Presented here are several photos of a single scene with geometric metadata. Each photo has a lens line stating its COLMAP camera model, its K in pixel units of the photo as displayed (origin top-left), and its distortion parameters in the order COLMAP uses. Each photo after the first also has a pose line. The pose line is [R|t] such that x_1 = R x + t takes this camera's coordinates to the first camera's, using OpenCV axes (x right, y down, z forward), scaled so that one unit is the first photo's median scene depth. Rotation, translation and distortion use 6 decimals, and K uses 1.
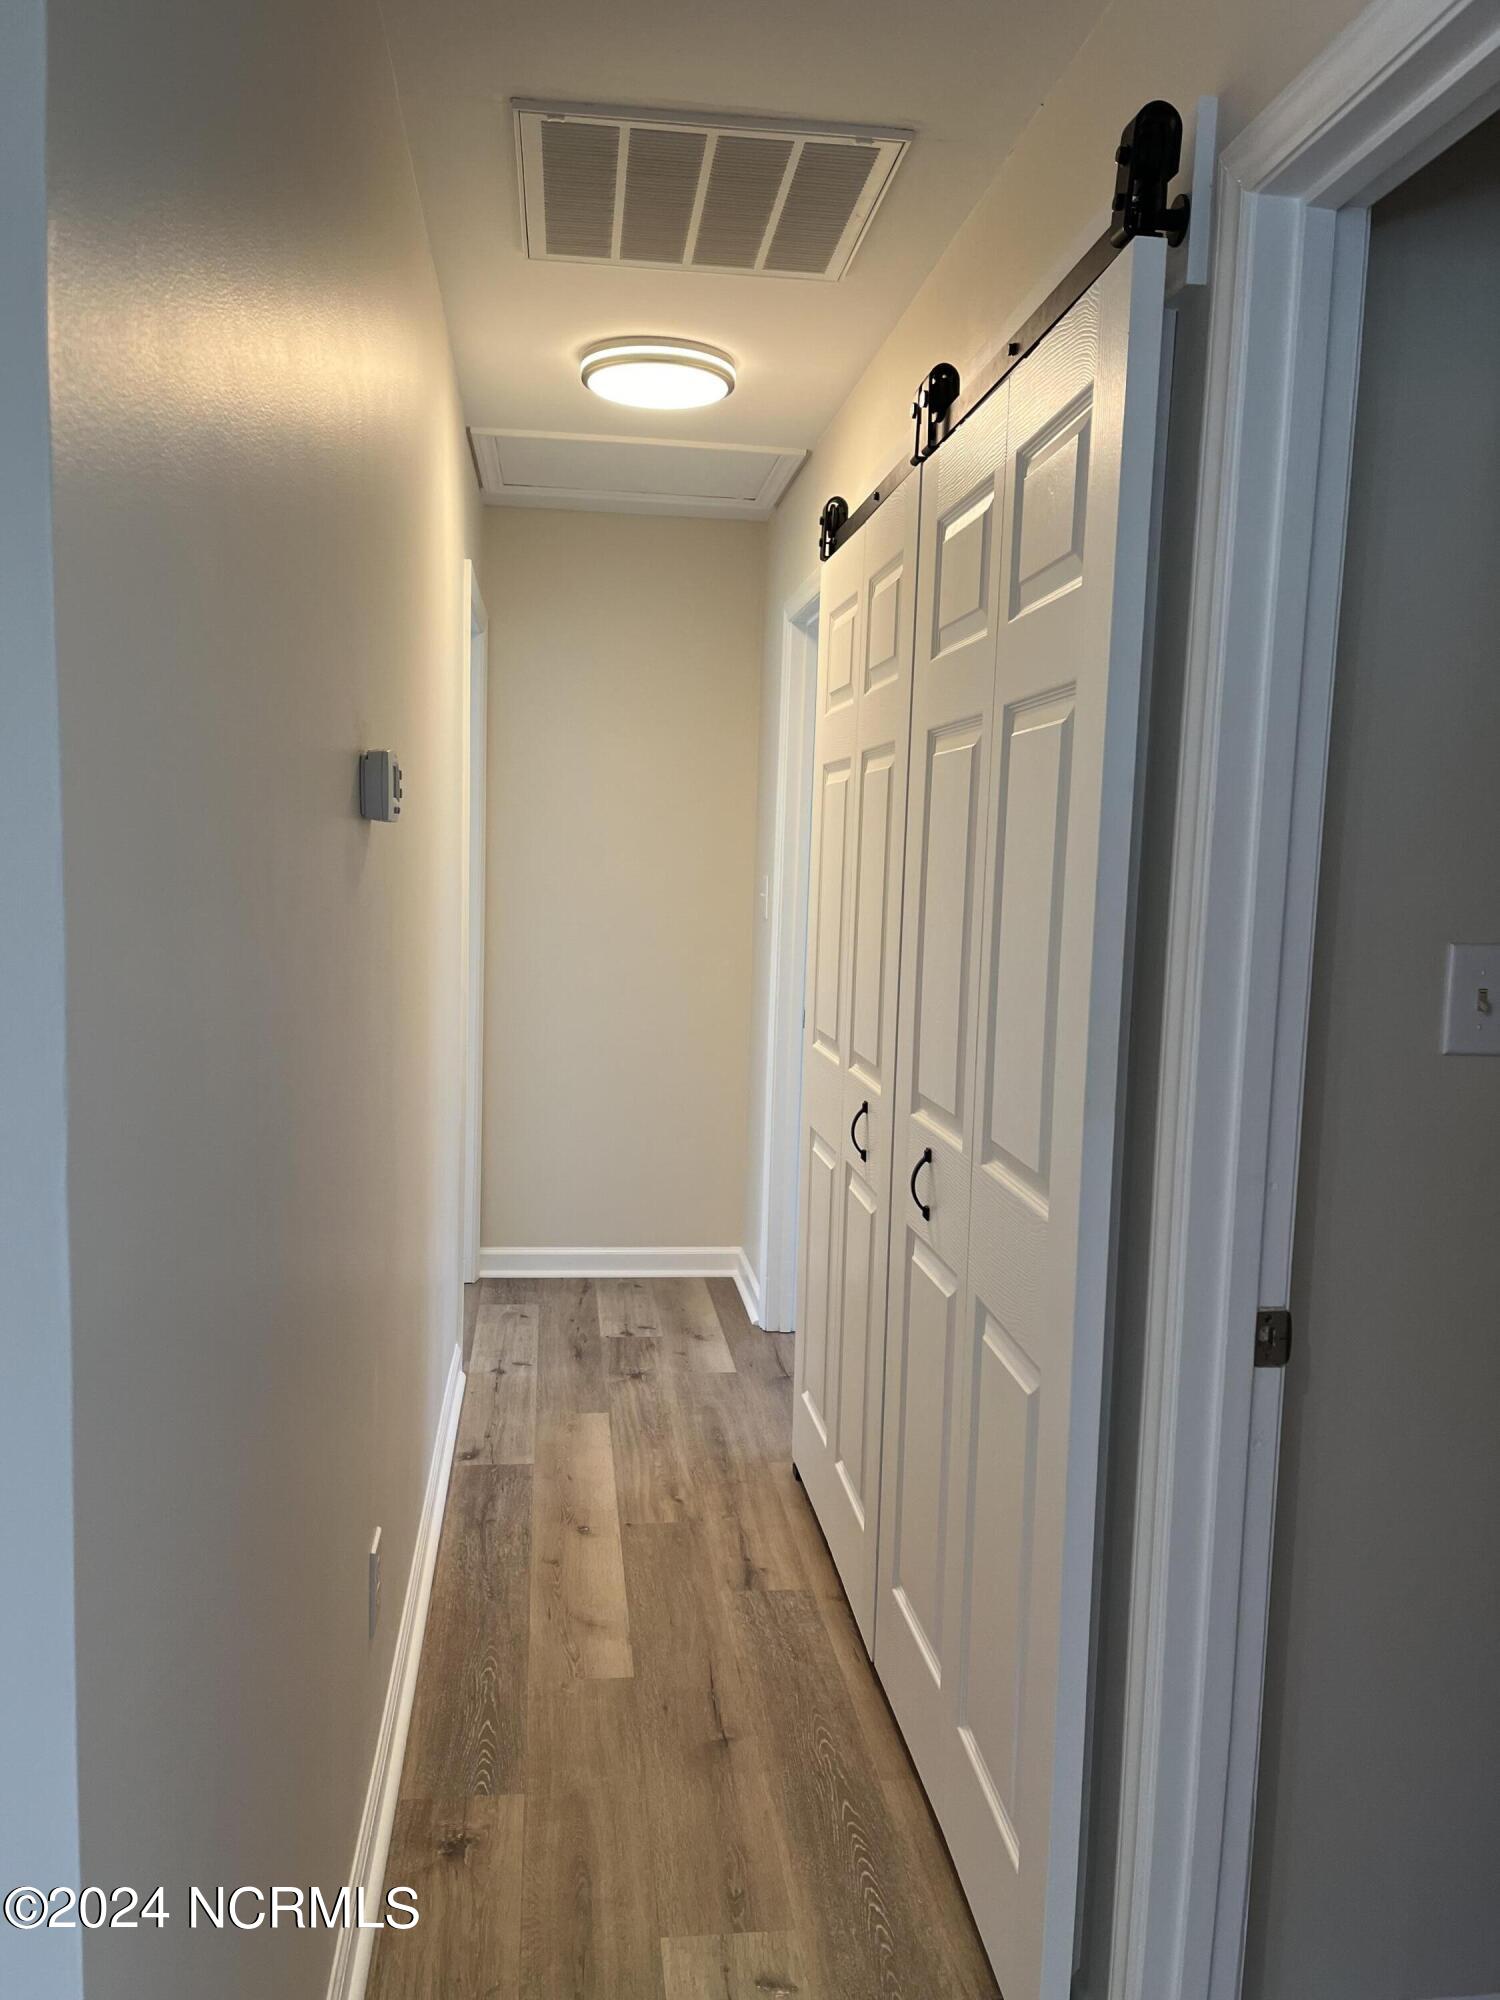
lens RADIAL K [[1530.1, 0, 749.3], [0, 1530.1, 1003.3], [0, 0, 1]] dist [0.082924, -0.107932]
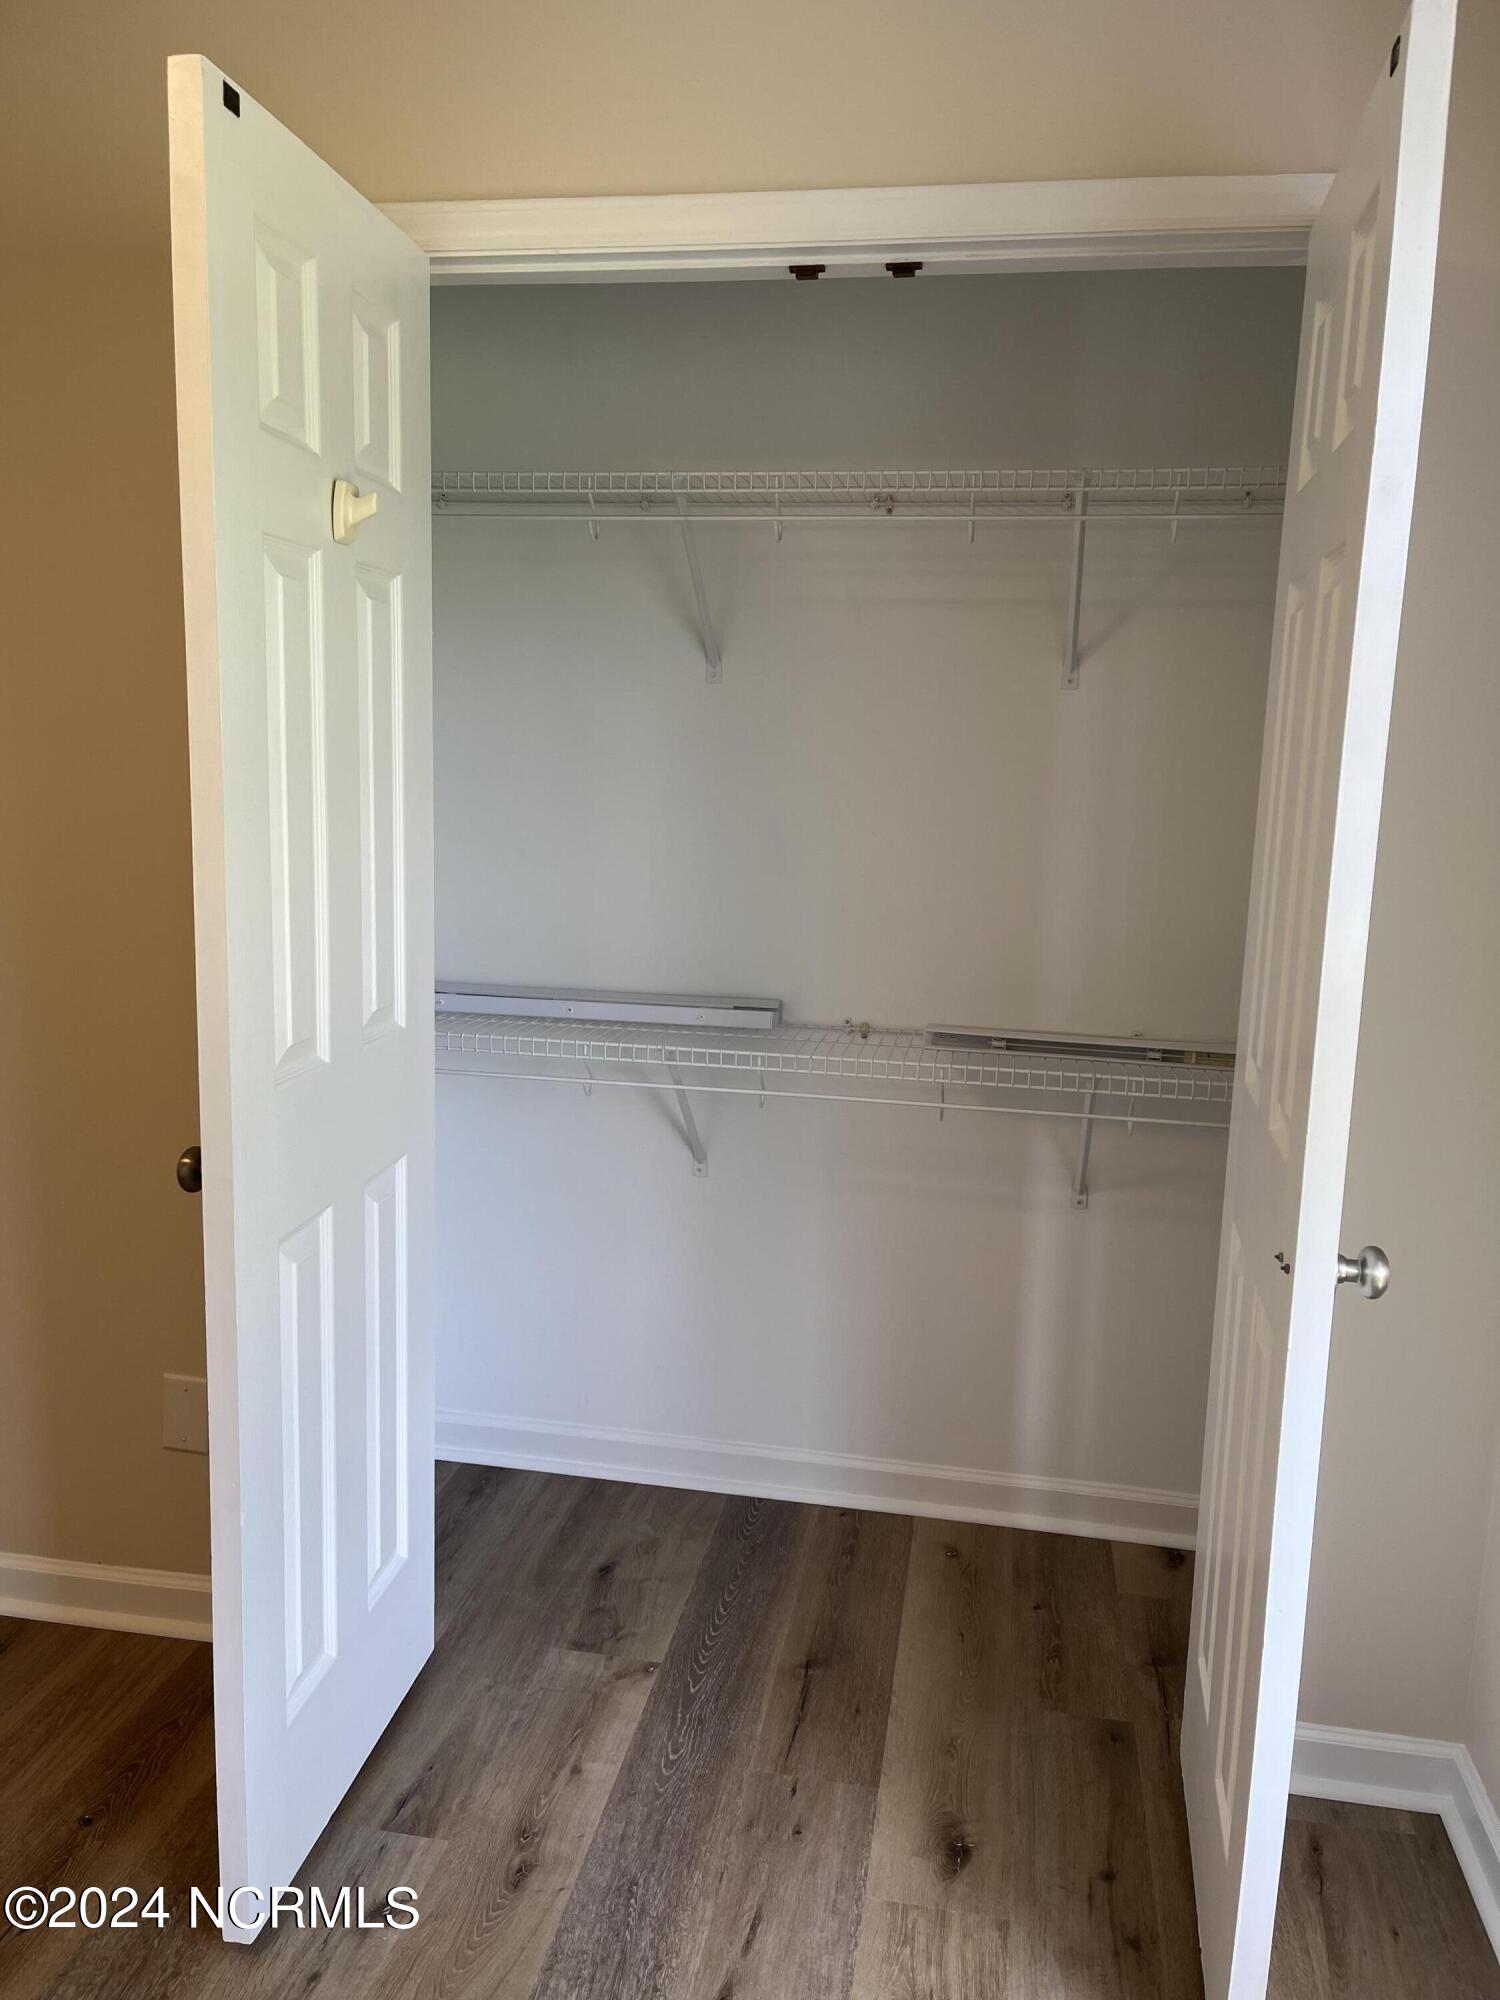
lens RADIAL K [[1530.1, 0, 752.4], [0, 1530.1, 1006.7], [0, 0, 1]] dist [0.082924, -0.107932]
pose [[-0.955389, -0.089206, 0.281557, -0.212527], [-0.010411, 0.962876, 0.269742, -0.183354], [-0.295167, 0.254777, -0.920850, 1.737739]]
